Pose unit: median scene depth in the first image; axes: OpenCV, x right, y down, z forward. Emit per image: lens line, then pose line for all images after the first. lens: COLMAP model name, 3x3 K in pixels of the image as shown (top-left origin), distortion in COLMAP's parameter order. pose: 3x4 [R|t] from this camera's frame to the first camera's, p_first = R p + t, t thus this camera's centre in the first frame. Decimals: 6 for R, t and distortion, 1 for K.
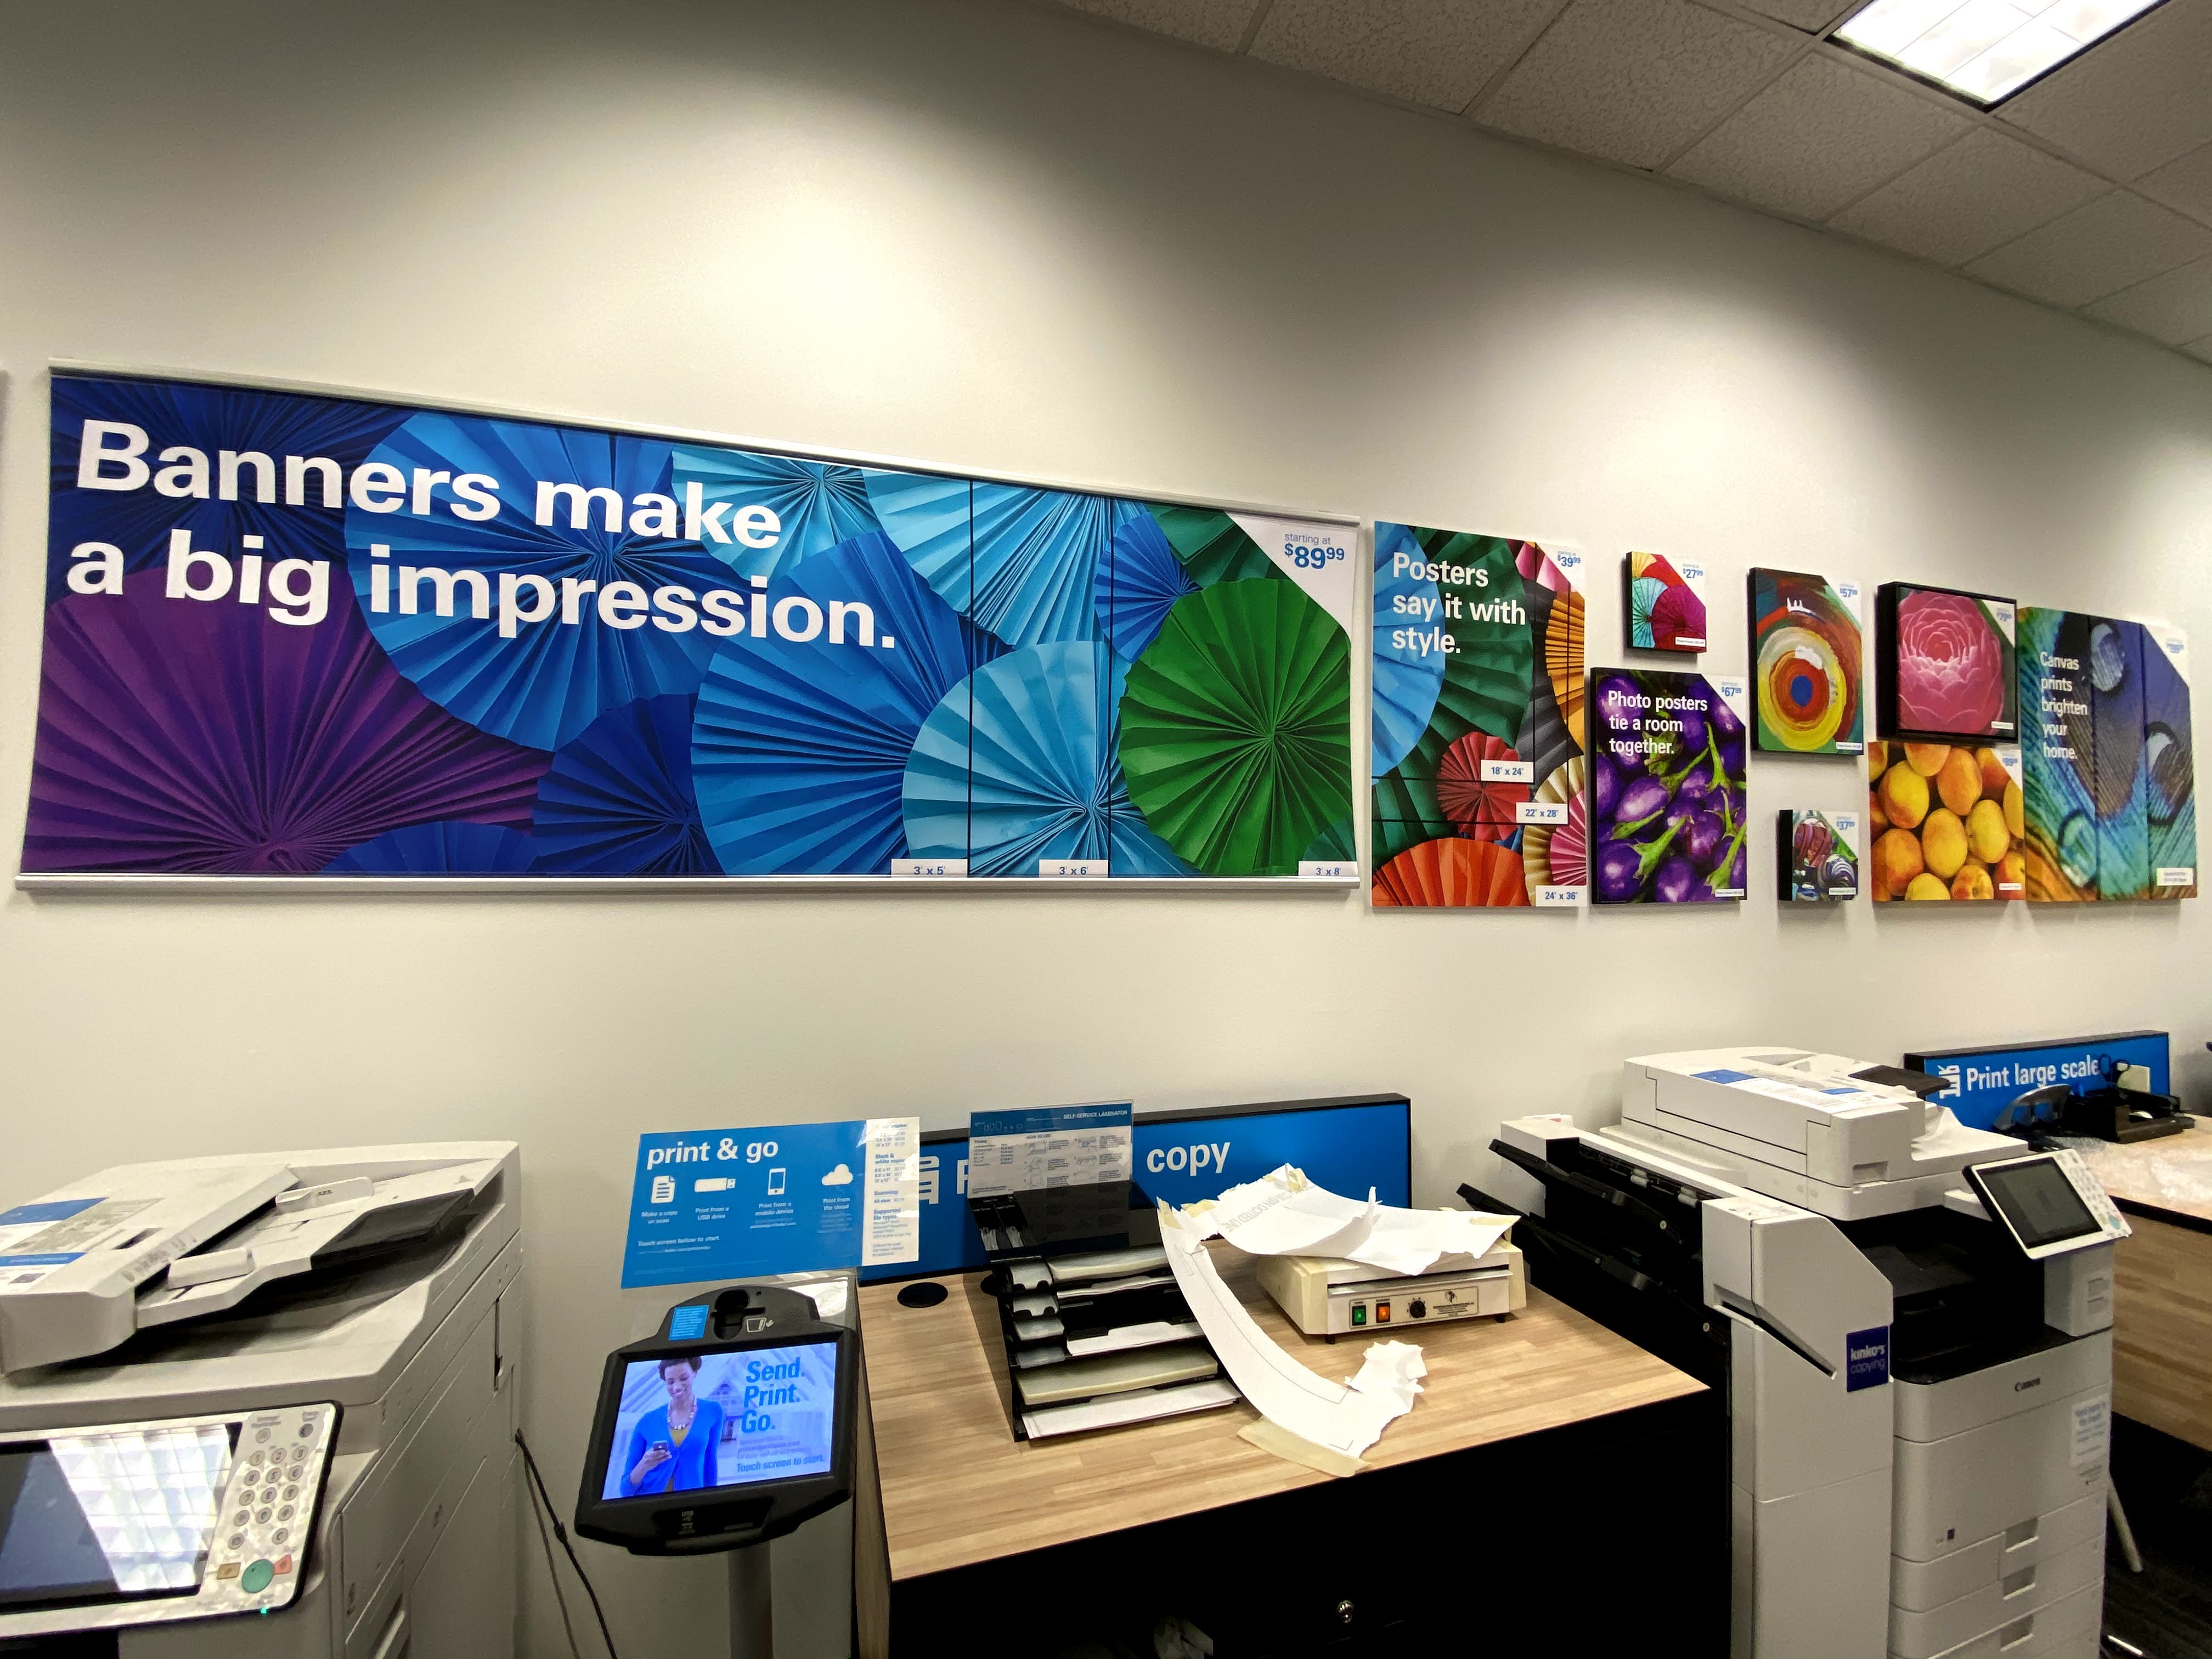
lens RADIAL K [[894.8, 0, 1119.6], [0, 894.8, 819.3], [0, 0, 1]] dist [-0.008402, -0.006740]
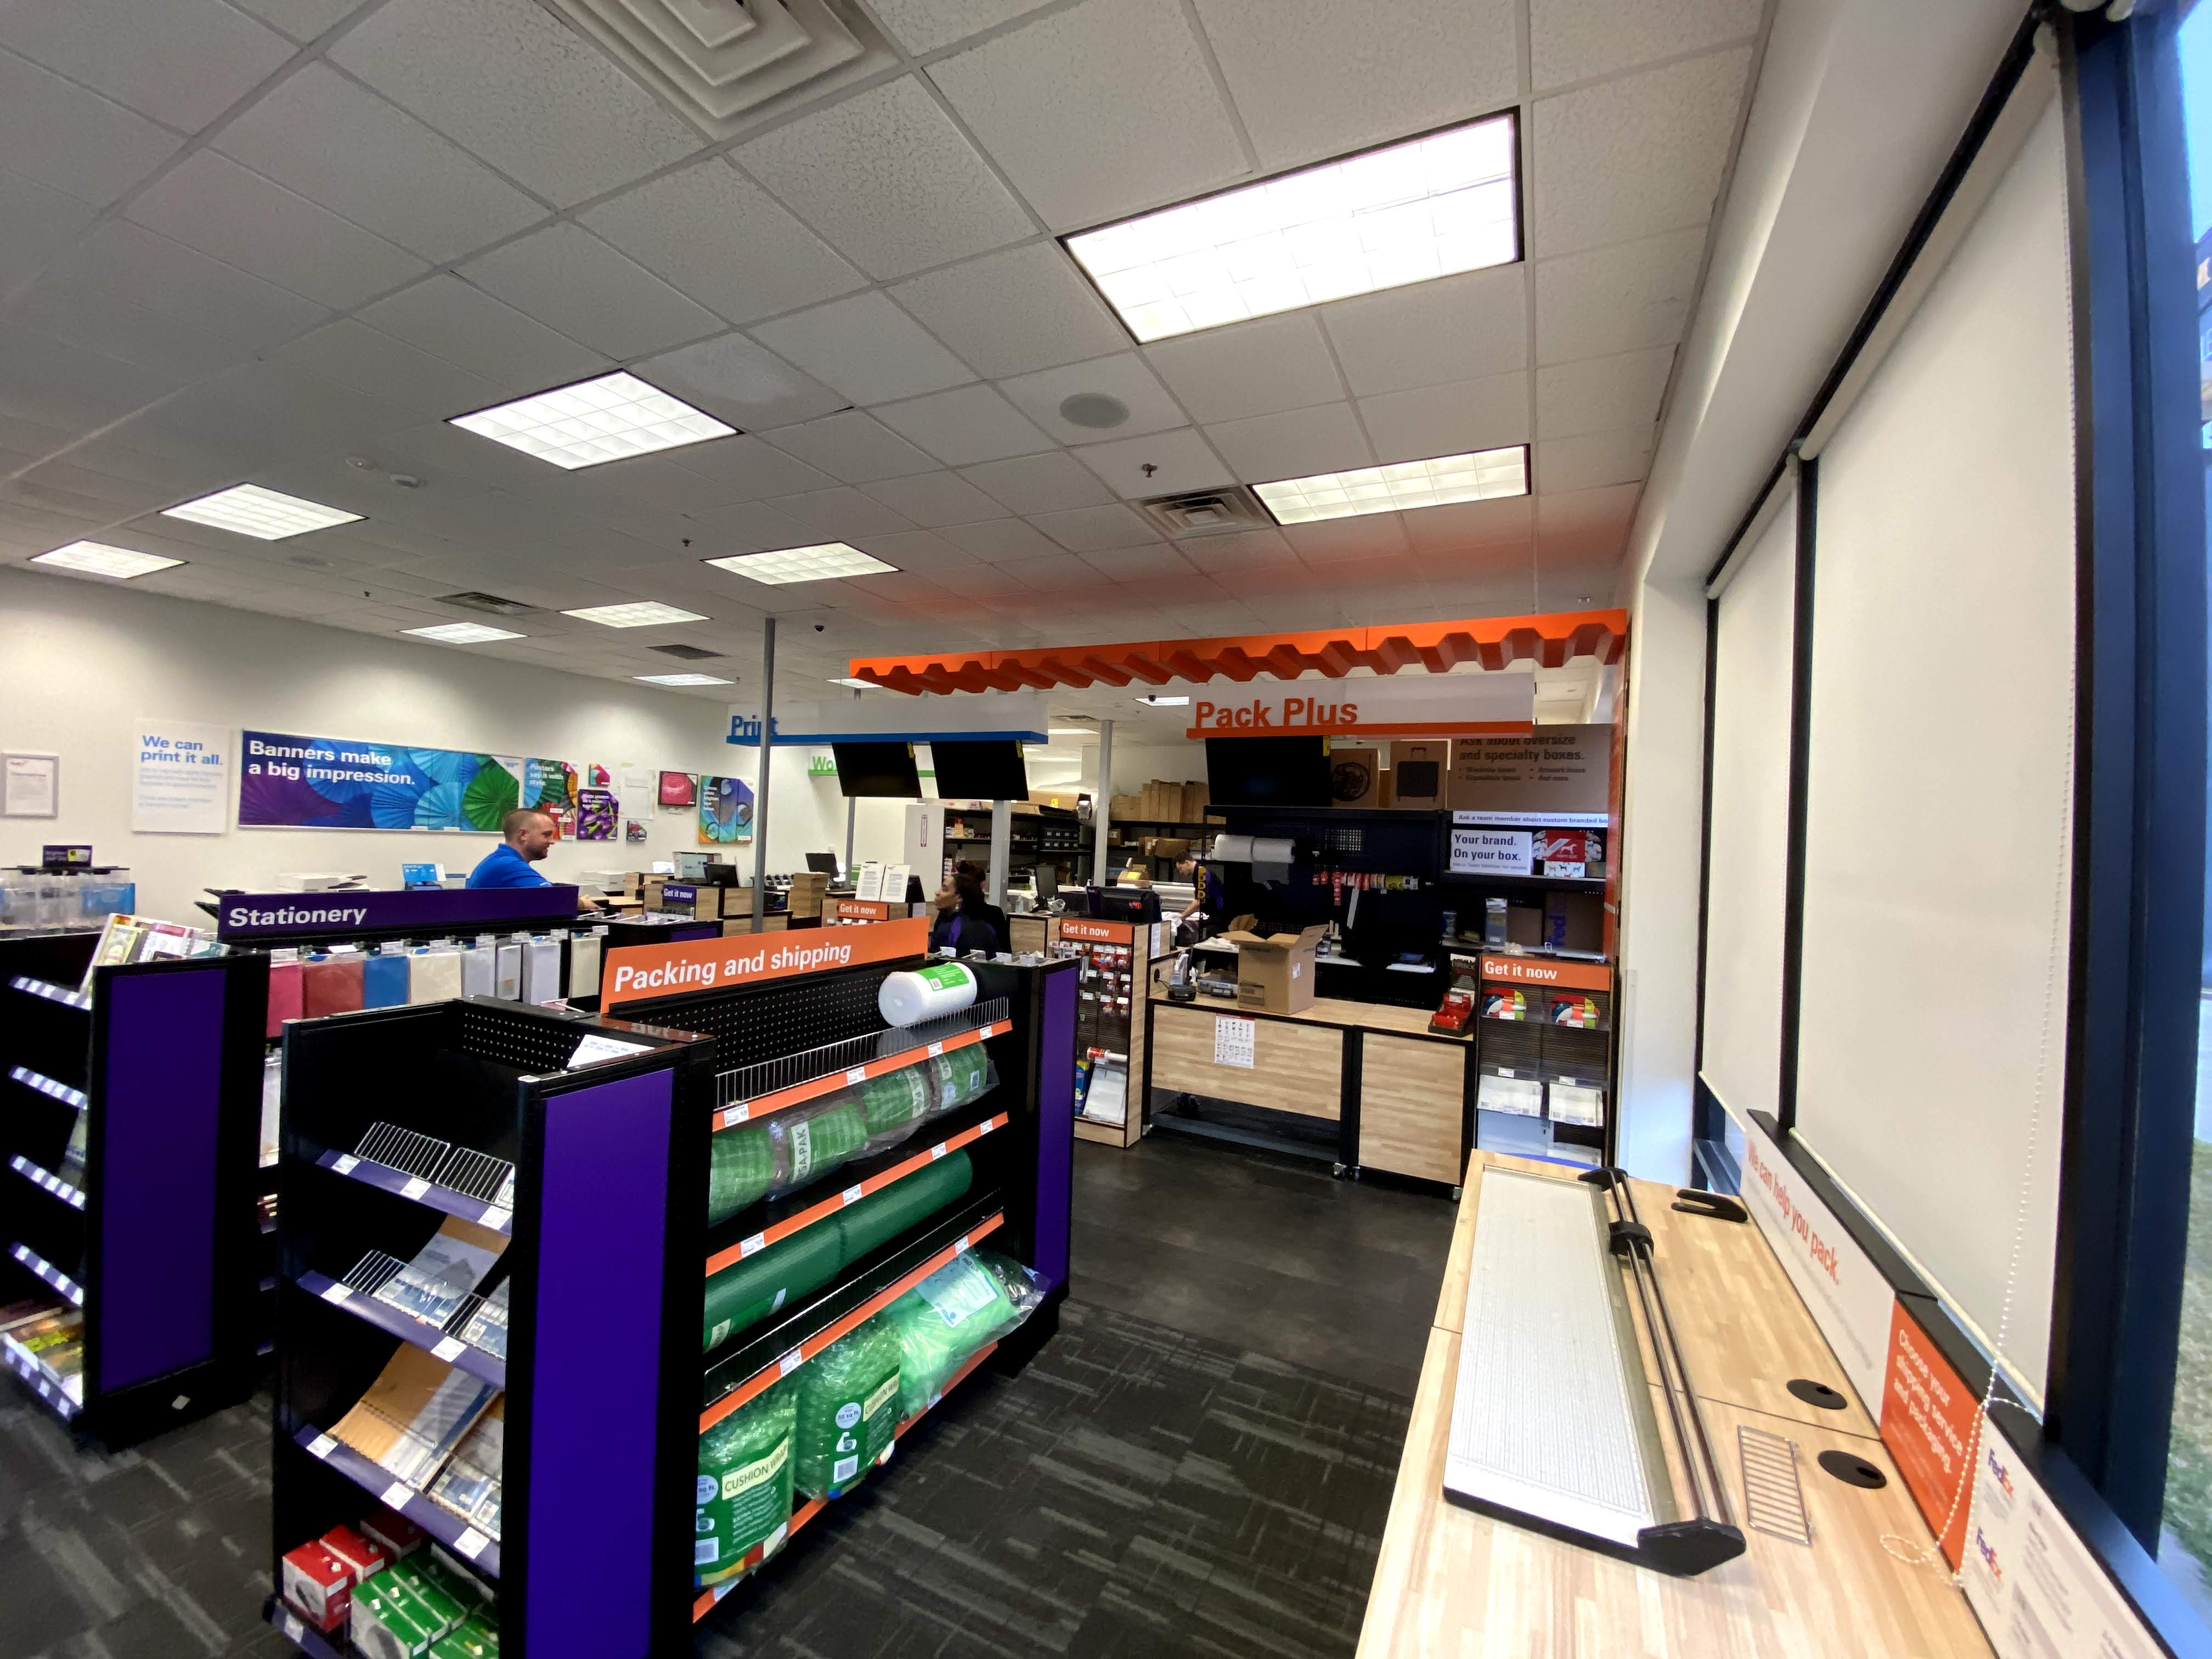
lens RADIAL K [[894.8, 0, 1111.4], [0, 894.8, 830.9], [0, 0, 1]] dist [-0.008402, -0.006740]
pose [[0.683218, 0.028219, 0.729669, -1.159718], [-0.064348, 0.997692, 0.021667, -0.277839], [-0.727373, -0.061756, 0.683457, -5.076258]]
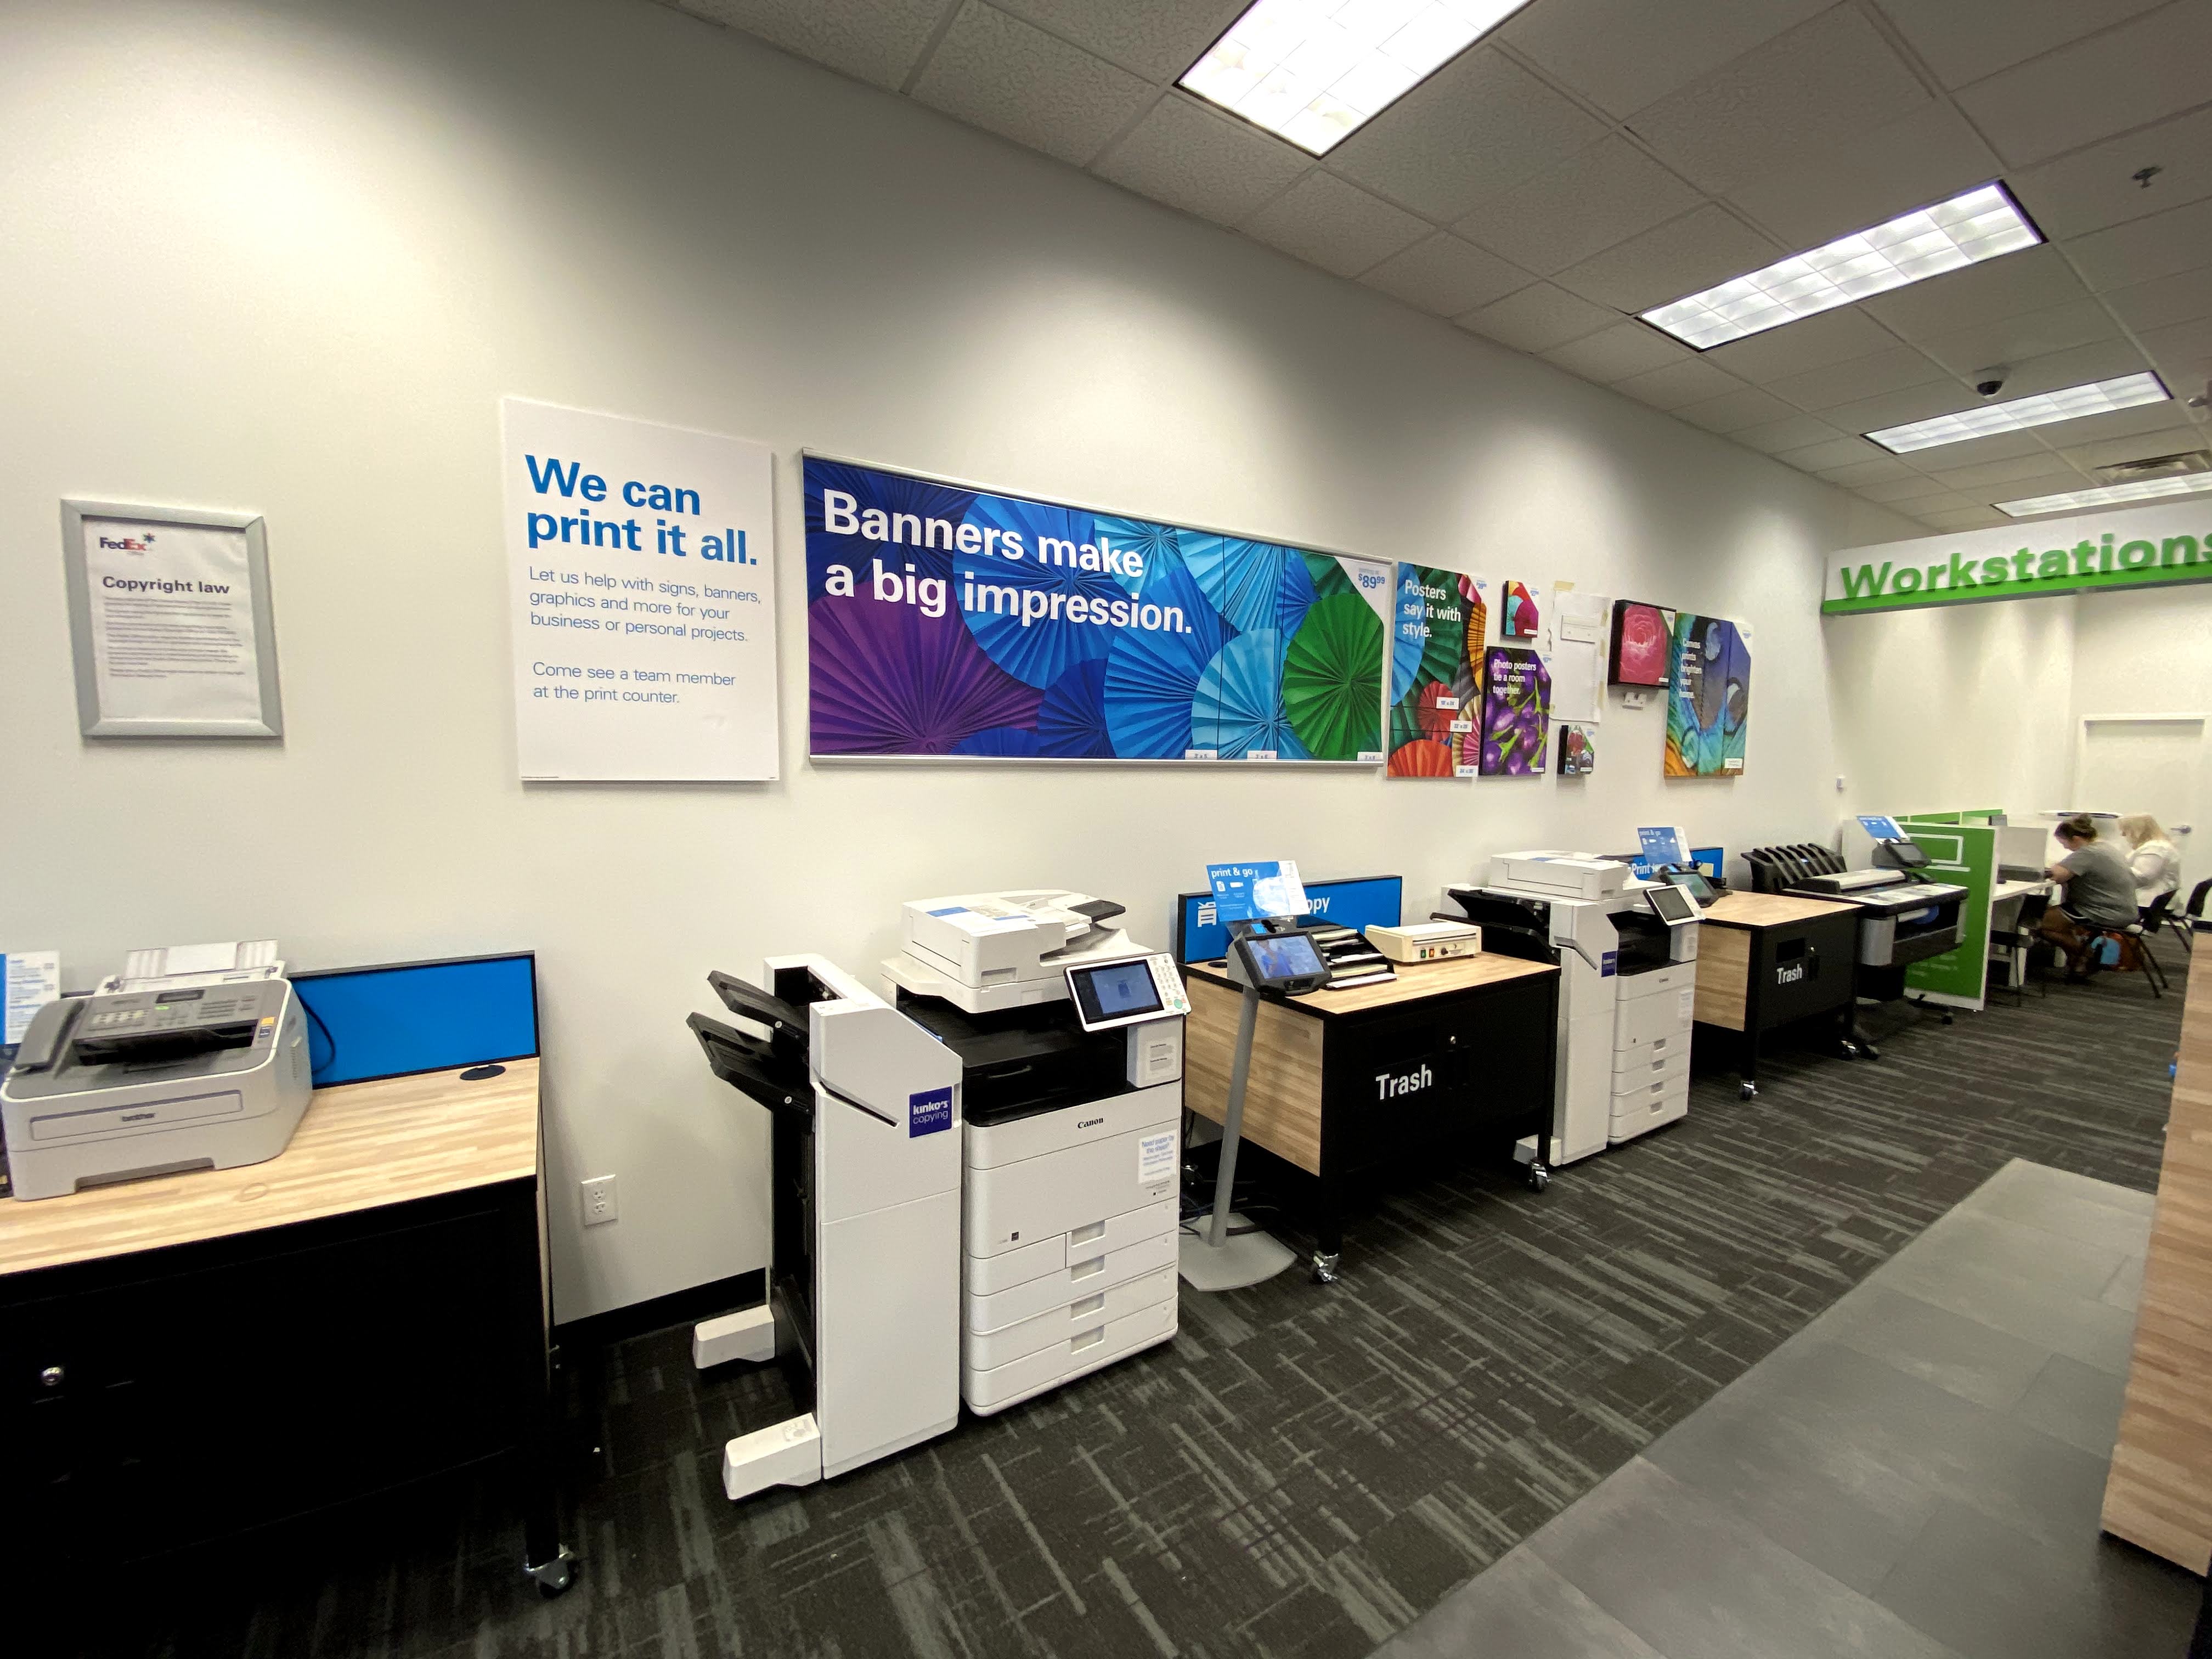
lens RADIAL K [[894.8, 0, 1097.5], [0, 894.8, 845.9], [0, 0, 1]] dist [-0.008402, -0.006740]
pose [[0.965162, -0.026627, 0.260295, -0.877488], [-0.009855, 0.990404, 0.137853, -0.010655], [-0.261468, -0.135616, 0.955637, -0.714155]]
